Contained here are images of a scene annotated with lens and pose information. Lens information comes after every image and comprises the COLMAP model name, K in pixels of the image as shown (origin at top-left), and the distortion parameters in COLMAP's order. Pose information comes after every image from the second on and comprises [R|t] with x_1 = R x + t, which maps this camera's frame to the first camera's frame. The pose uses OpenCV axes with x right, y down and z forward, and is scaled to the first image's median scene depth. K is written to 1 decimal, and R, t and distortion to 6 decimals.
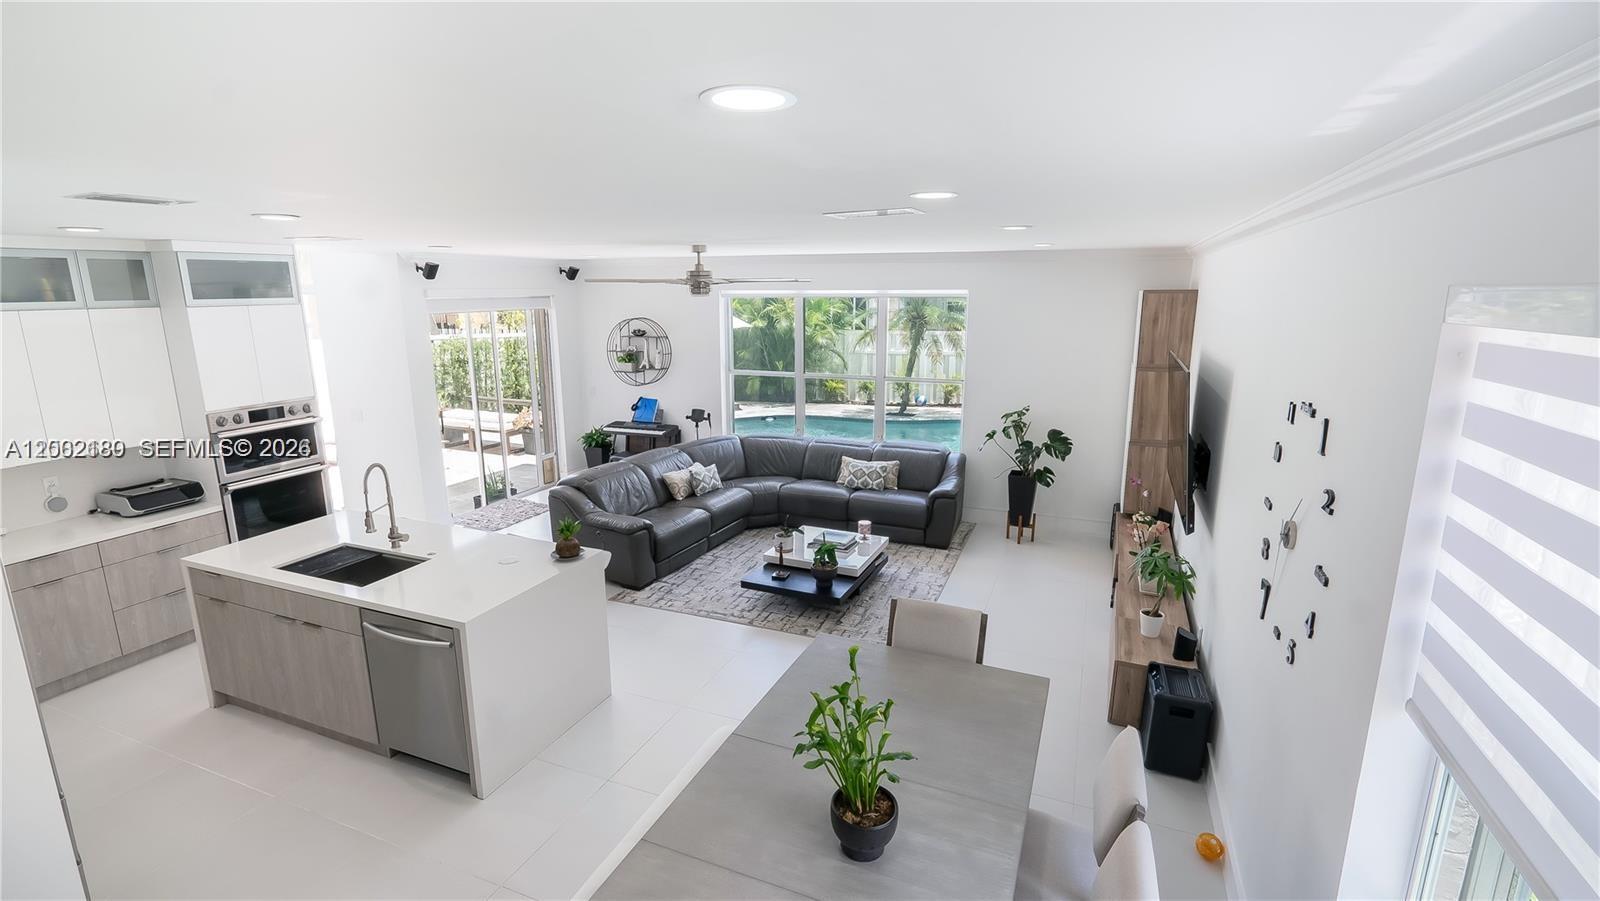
lens RADIAL K [[740.7, 0, 797.6], [0, 740.7, 447.1], [0, 0, 1]] dist [-0.005278, -0.000222]
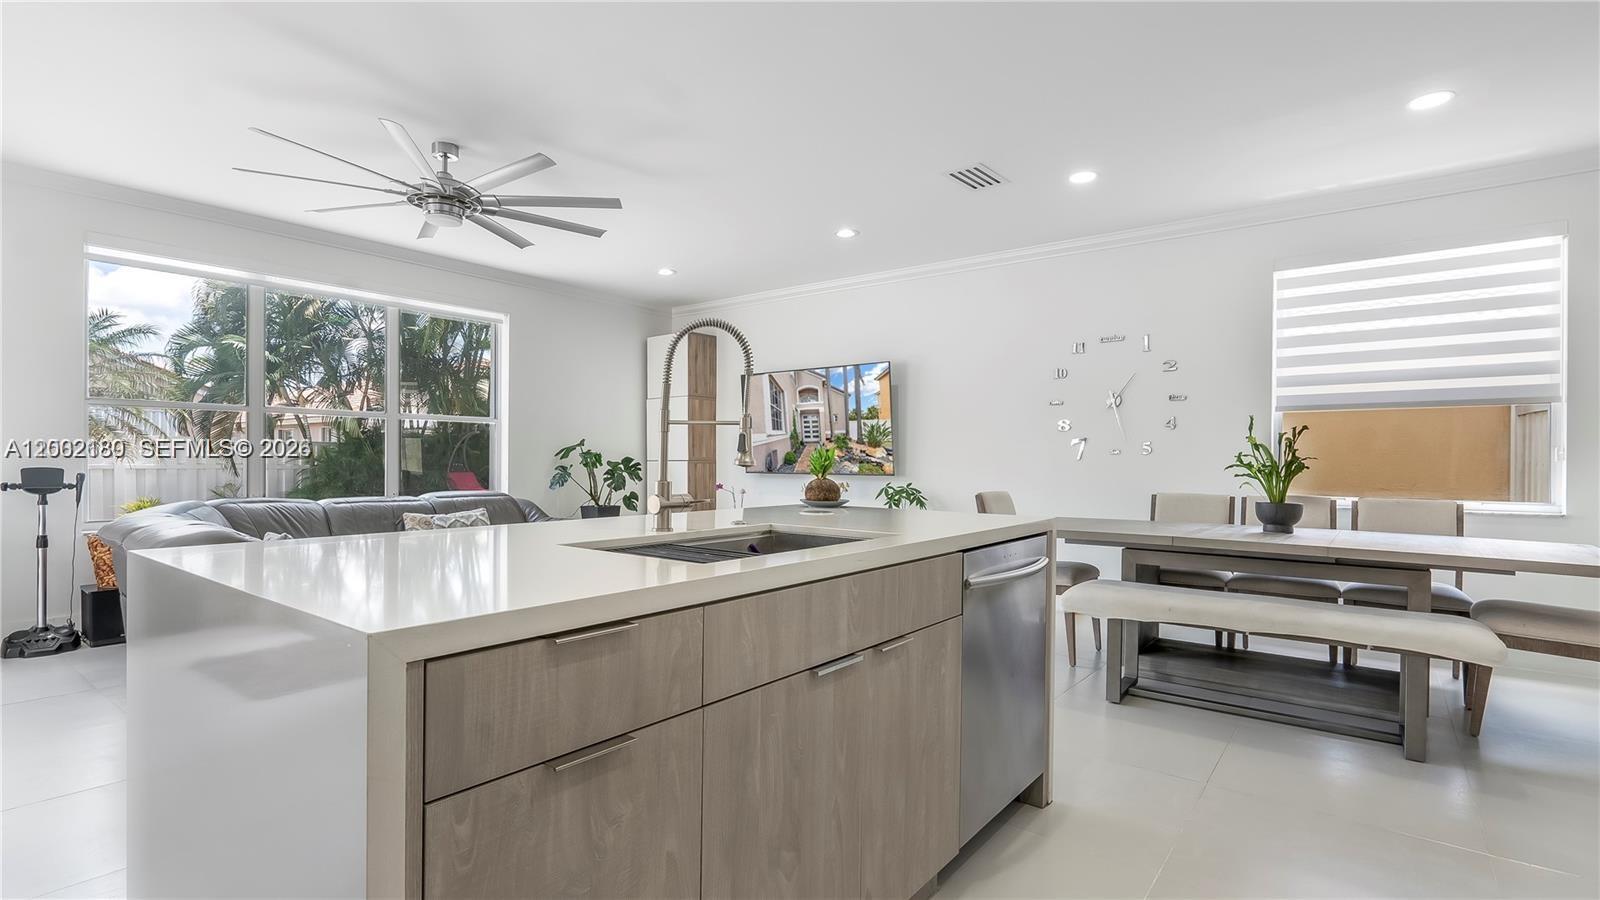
lens RADIAL K [[754.6, 0, 791.3], [0, 754.6, 460.6], [0, 0, 1]] dist [-0.001465, 0.000442]
pose [[0.268347, 0.001866, 0.963321, -0.586478], [0.196229, 0.978926, -0.056559, 0.083753], [-0.943125, 0.204209, 0.262325, 0.498166]]
